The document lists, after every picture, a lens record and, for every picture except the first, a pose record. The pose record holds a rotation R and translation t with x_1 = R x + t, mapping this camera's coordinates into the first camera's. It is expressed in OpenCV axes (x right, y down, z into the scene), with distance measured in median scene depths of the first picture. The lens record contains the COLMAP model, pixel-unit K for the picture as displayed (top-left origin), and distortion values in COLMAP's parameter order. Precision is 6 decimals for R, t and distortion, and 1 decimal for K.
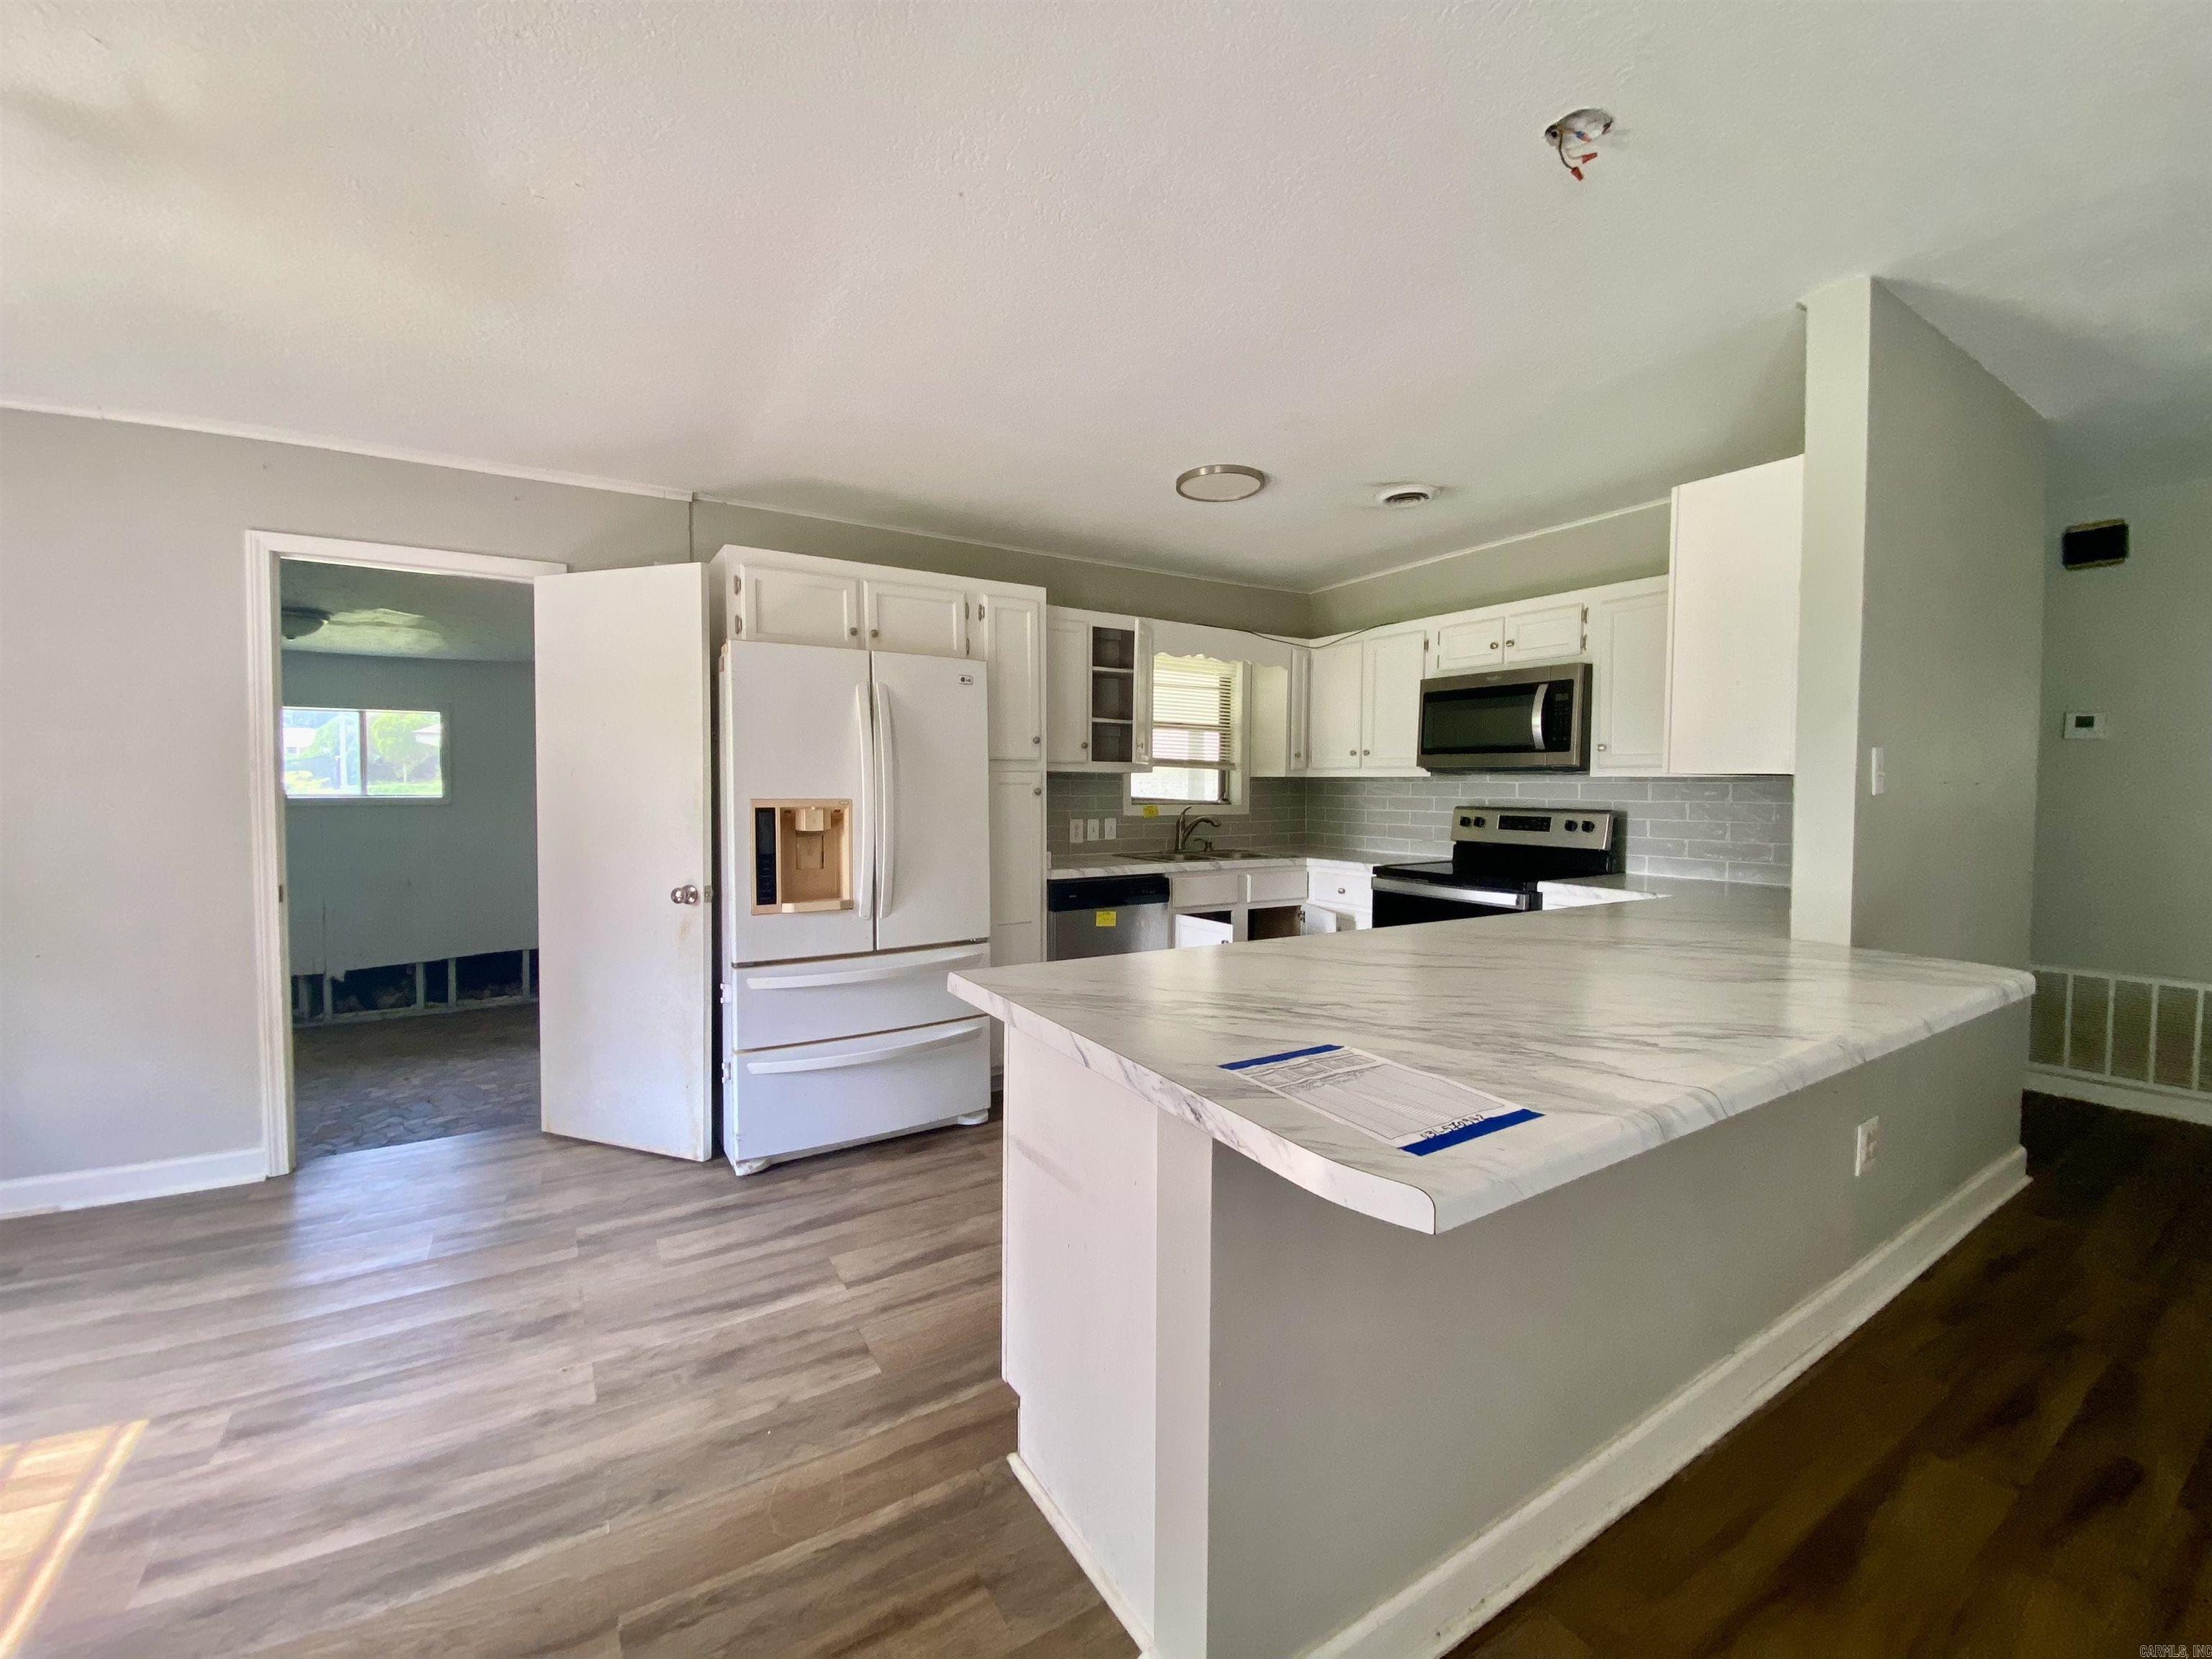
lens RADIAL K [[909.1, 0, 1165.7], [0, 909.1, 809.2], [0, 0, 1]] dist [-0.001416, -0.008271]
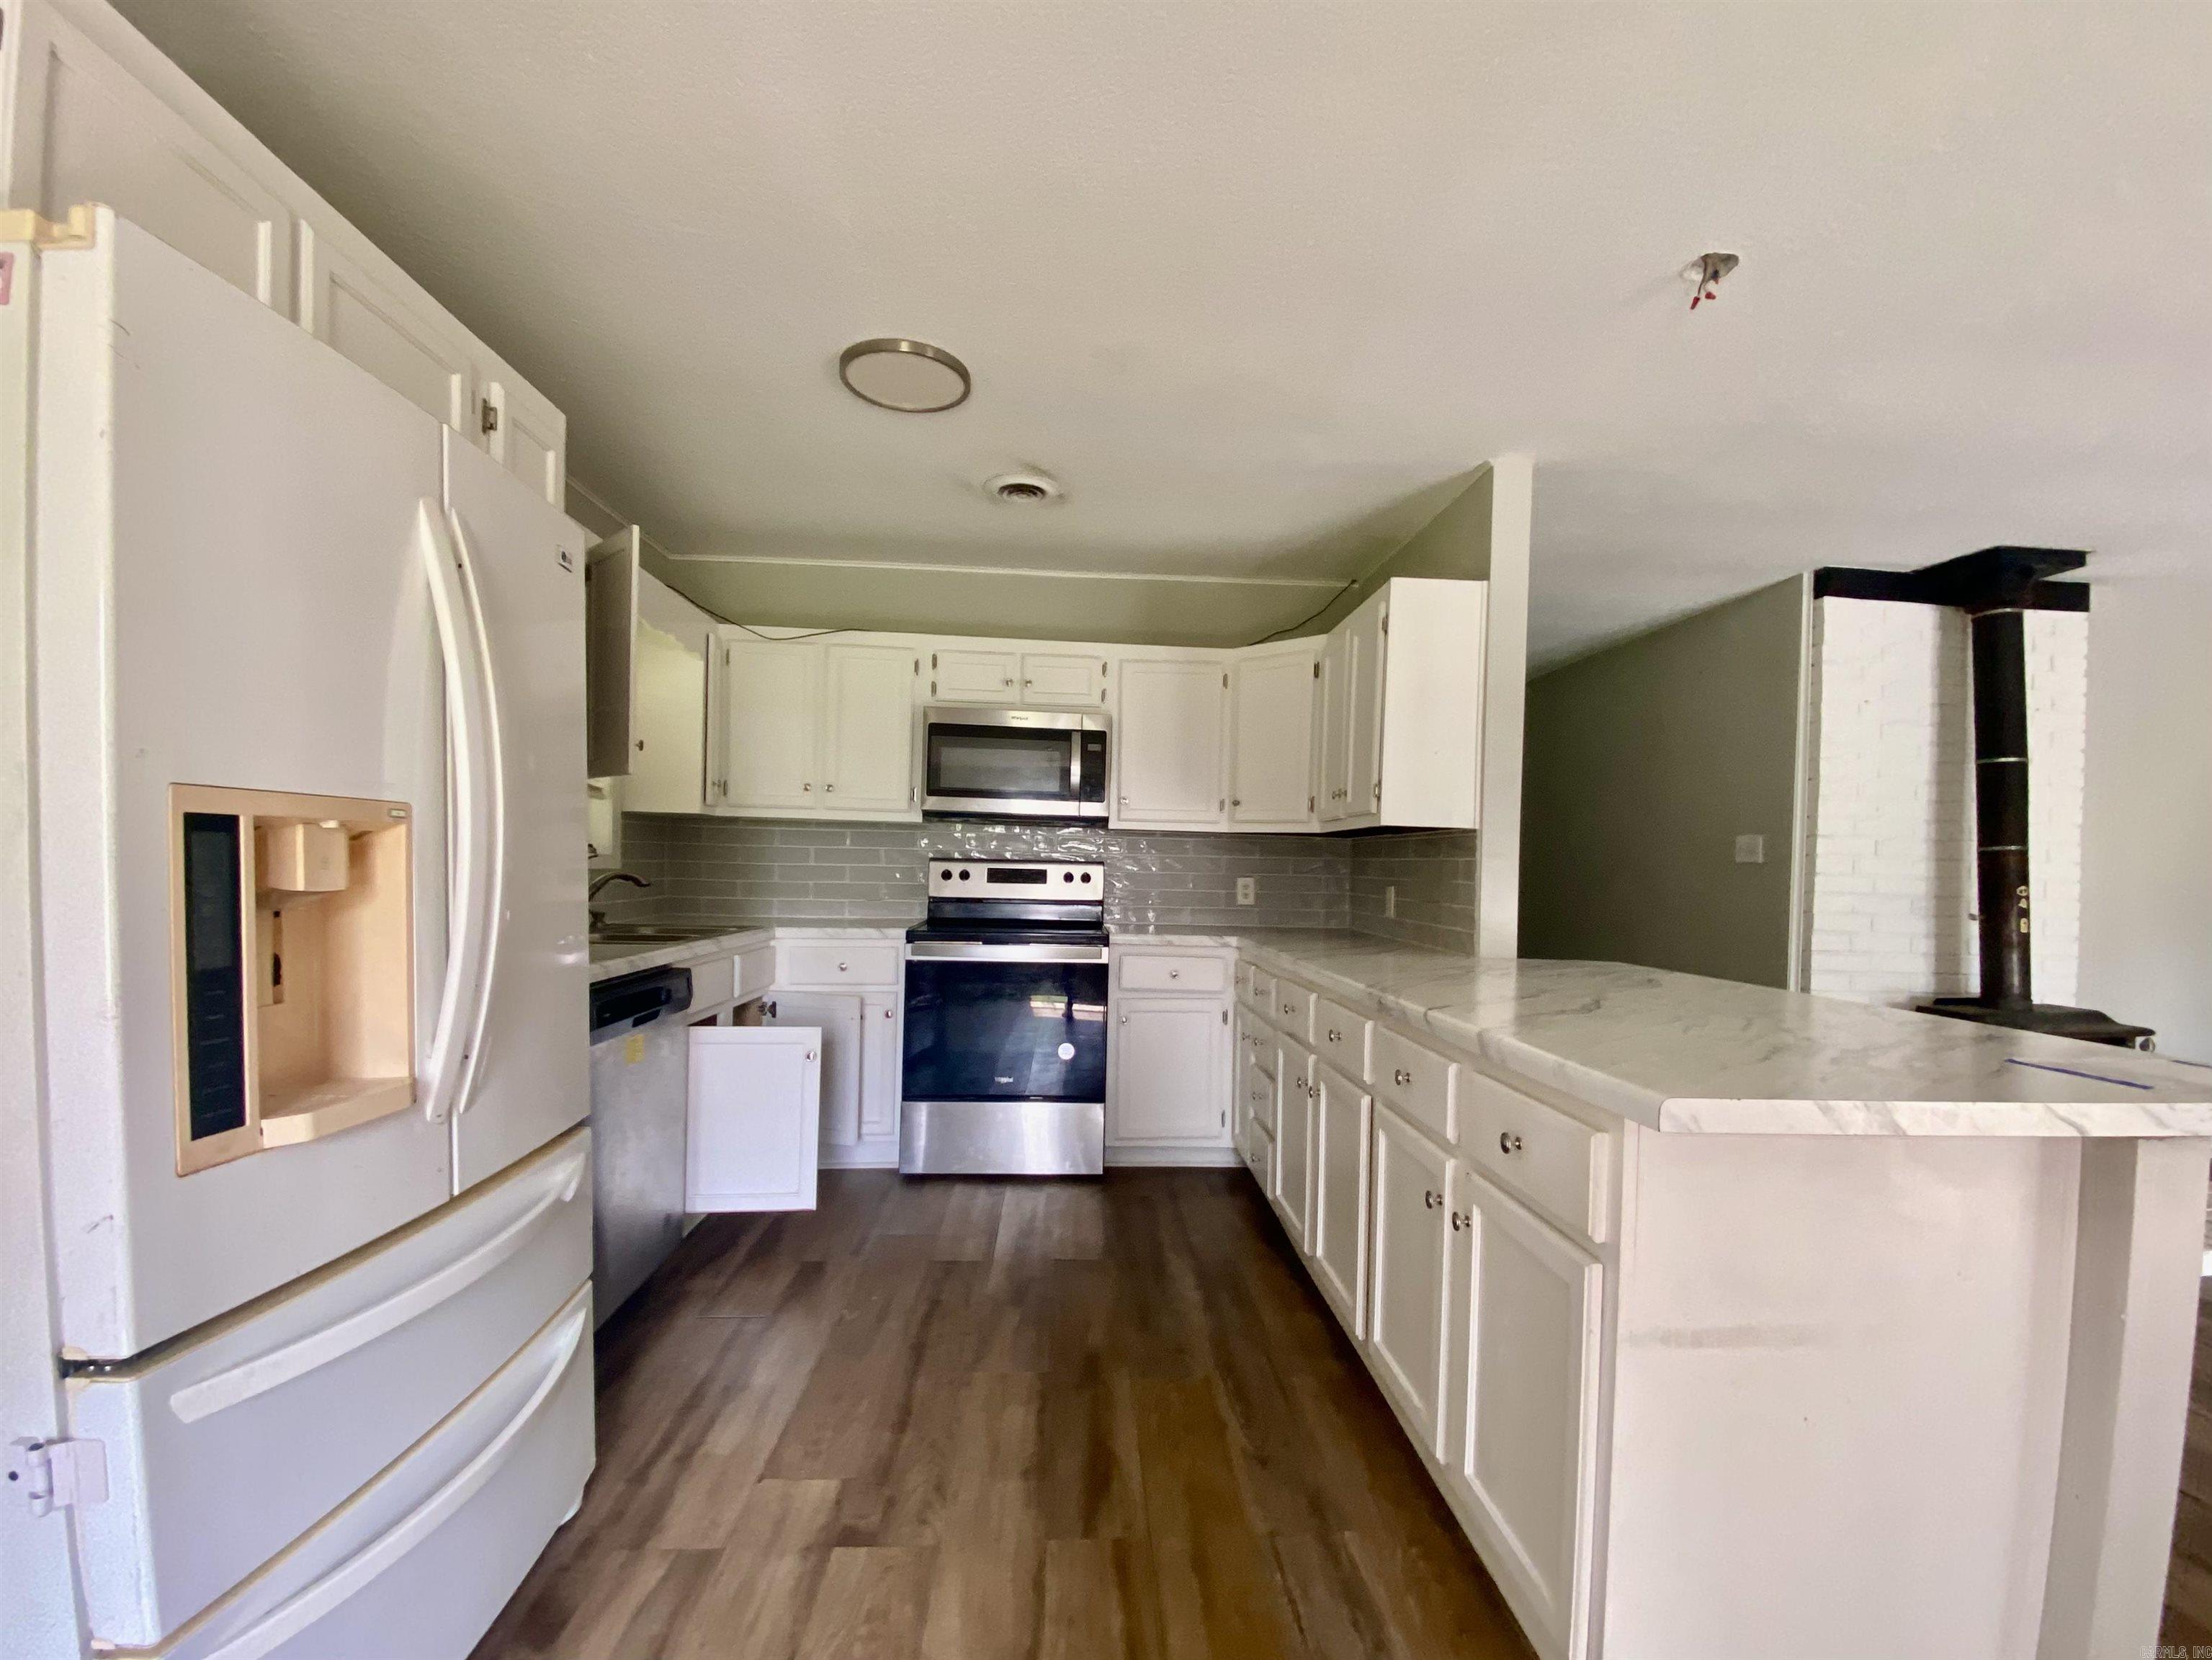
lens RADIAL K [[927.8, 0, 1191.8], [0, 927.8, 868.6], [0, 0, 1]] dist [-0.002882, -0.000397]
pose [[0.506658, 0.002265, 0.862144, -0.406165], [0.003096, 0.999985, -0.004447, 0.014496], [-0.862142, 0.004922, 0.506644, 0.426111]]
